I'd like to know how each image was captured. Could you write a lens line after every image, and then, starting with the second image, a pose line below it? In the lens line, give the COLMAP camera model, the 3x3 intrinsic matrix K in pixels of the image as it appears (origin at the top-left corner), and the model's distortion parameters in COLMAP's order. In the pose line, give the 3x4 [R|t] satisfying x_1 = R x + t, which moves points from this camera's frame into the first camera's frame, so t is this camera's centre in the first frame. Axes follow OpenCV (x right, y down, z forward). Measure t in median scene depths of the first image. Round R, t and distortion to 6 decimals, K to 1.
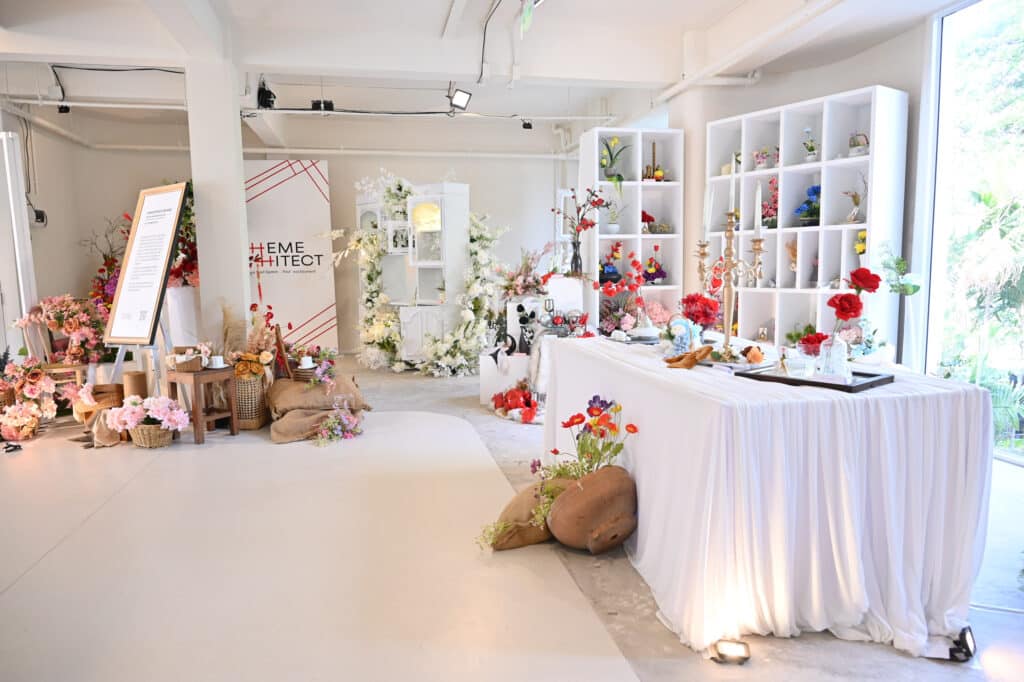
lens RADIAL K [[686.4, 0, 510.0], [0, 686.4, 346.6], [0, 0, 1]] dist [0.001351, -0.004313]
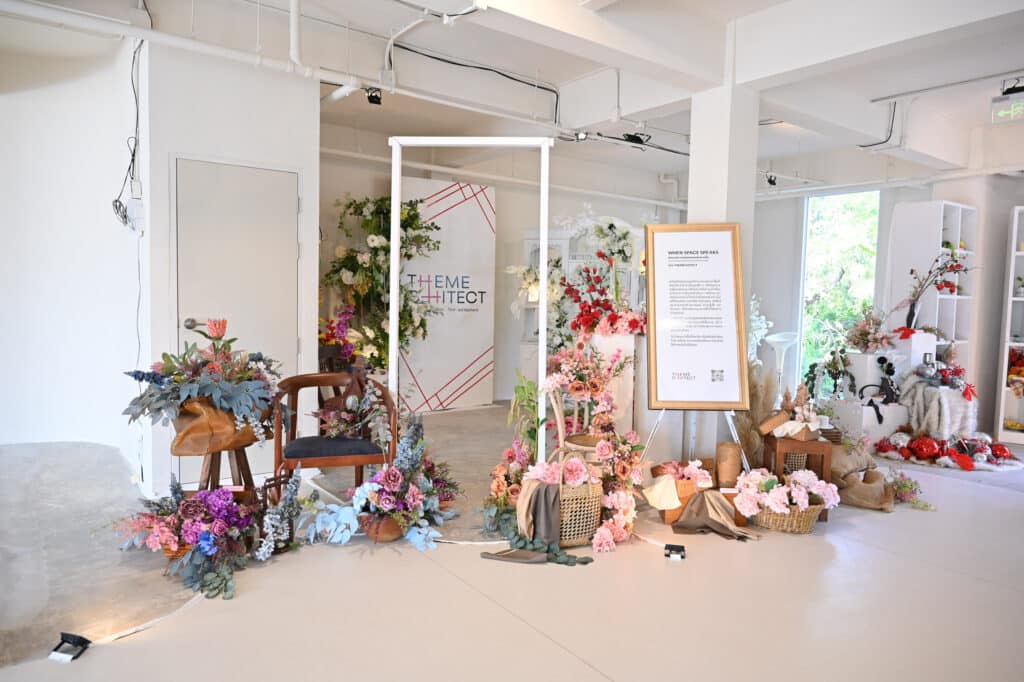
lens RADIAL K [[686.4, 0, 513.8], [0, 686.4, 343.4], [0, 0, 1]] dist [0.001351, -0.004313]
pose [[0.903020, 0.007348, 0.429535, -1.095500], [0.012410, 0.998990, -0.043180, -0.049500], [-0.429418, 0.044323, 0.902017, 0.329684]]
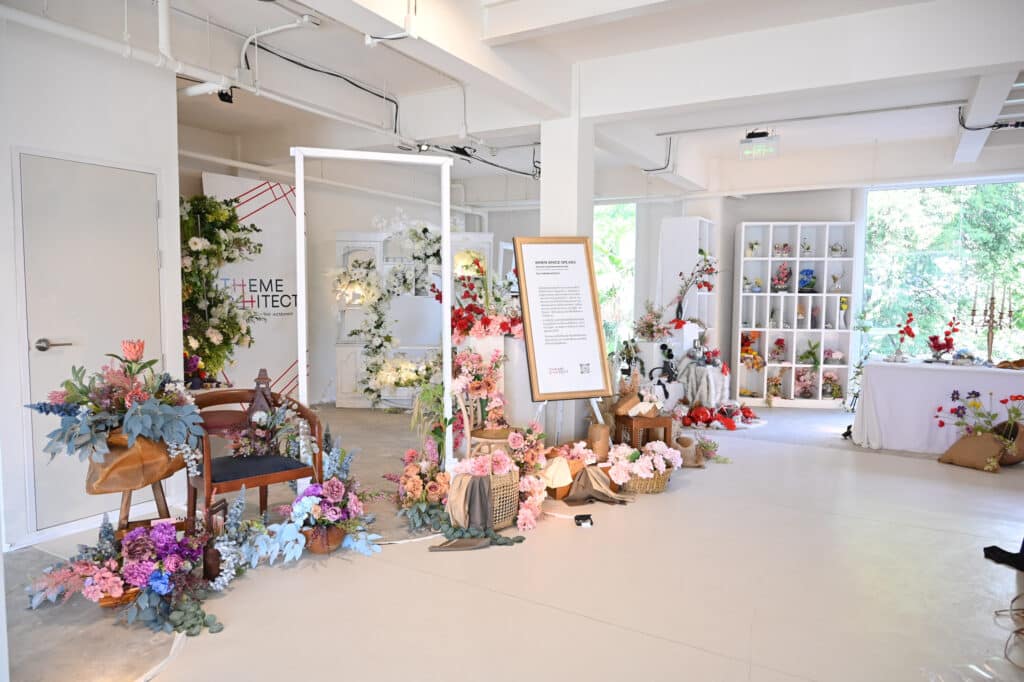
lens RADIAL K [[686.4, 0, 514.6], [0, 686.4, 345.1], [0, 0, 1]] dist [0.001351, -0.004313]
pose [[0.665874, -0.035713, 0.745209, -1.303893], [0.069060, 0.997516, -0.013904, -0.069566], [-0.742861, 0.060723, 0.666686, 0.398363]]
